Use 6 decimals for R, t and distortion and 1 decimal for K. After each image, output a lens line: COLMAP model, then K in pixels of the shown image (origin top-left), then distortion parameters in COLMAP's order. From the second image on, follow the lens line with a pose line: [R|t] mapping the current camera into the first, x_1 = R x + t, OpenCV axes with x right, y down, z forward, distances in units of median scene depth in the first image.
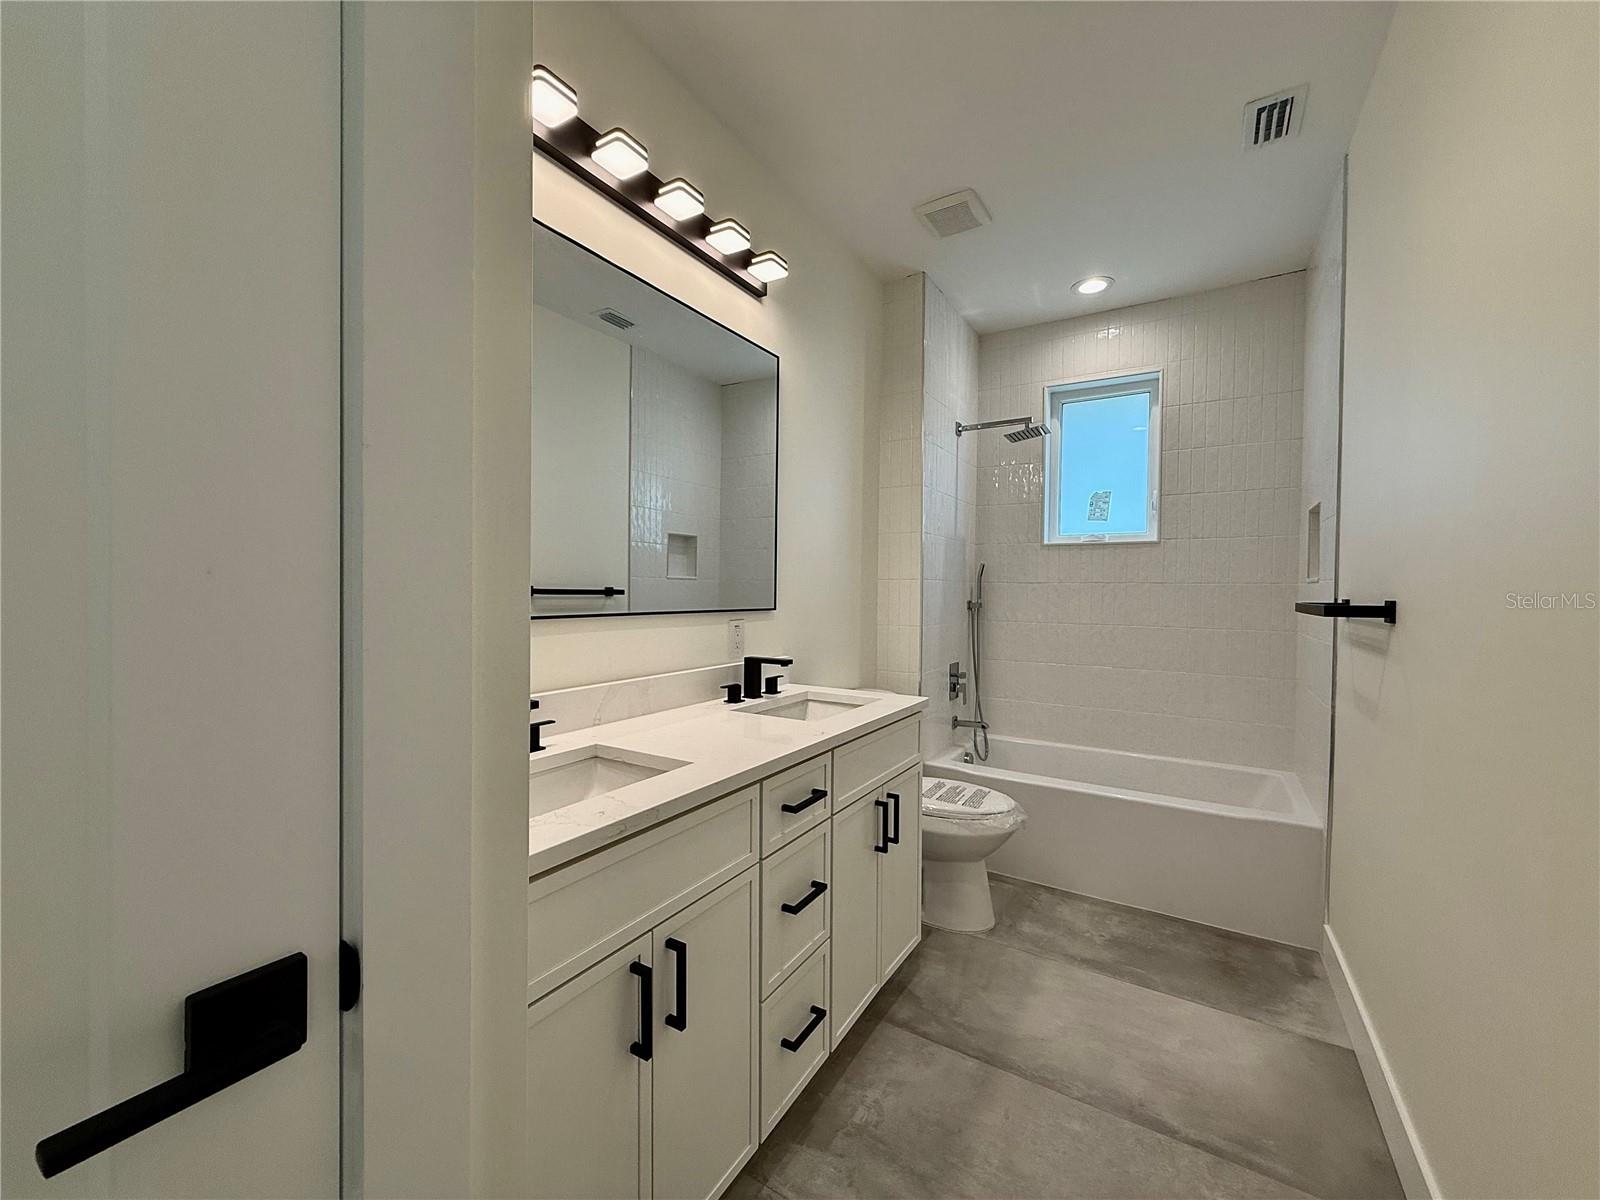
lens RADIAL K [[638.9, 0, 800.0], [0, 638.9, 600.0], [0, 0, 1]] dist [-0.000222, -0.000481]
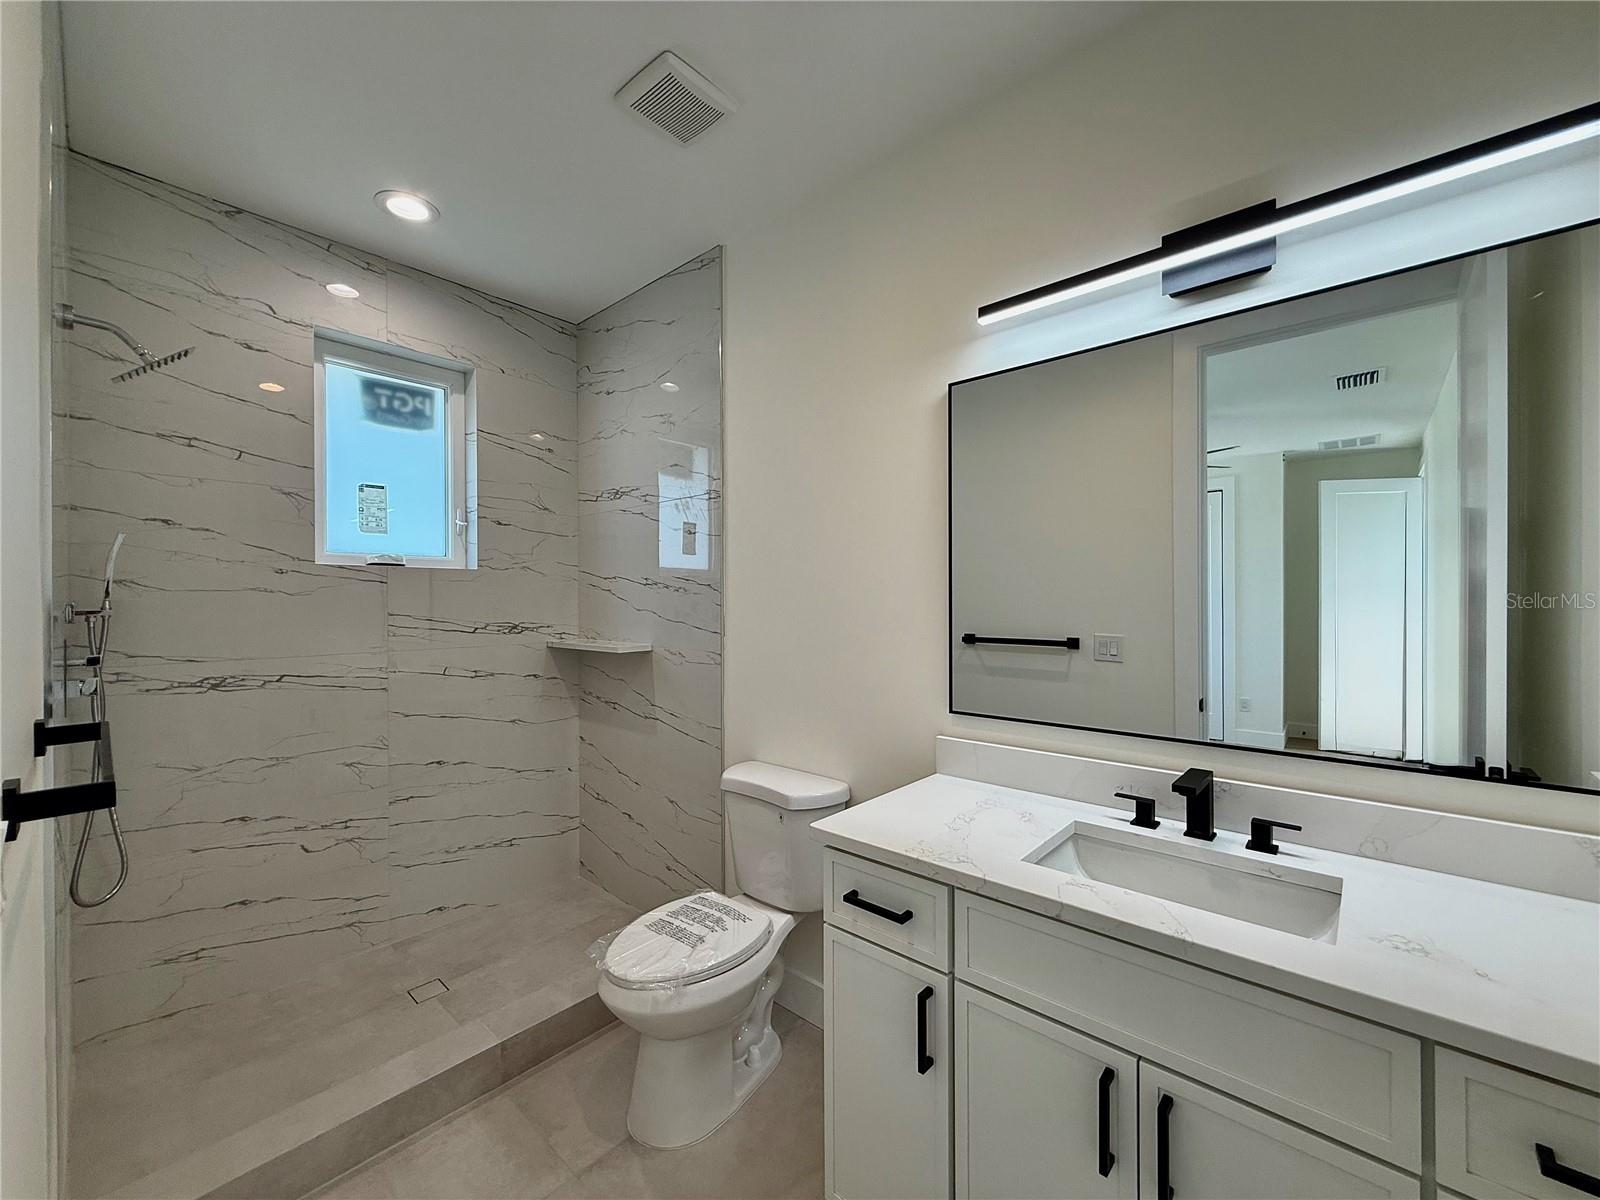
lens RADIAL K [[638.9, 0, 800.0], [0, 638.9, 600.0], [0, 0, 1]] dist [-0.000222, -0.000481]
pose [[-0.174361, -0.006641, -0.984659, 0.750521], [-0.008074, 0.999953, -0.005314, -0.077163], [0.984649, 0.007023, -0.174407, 0.916651]]
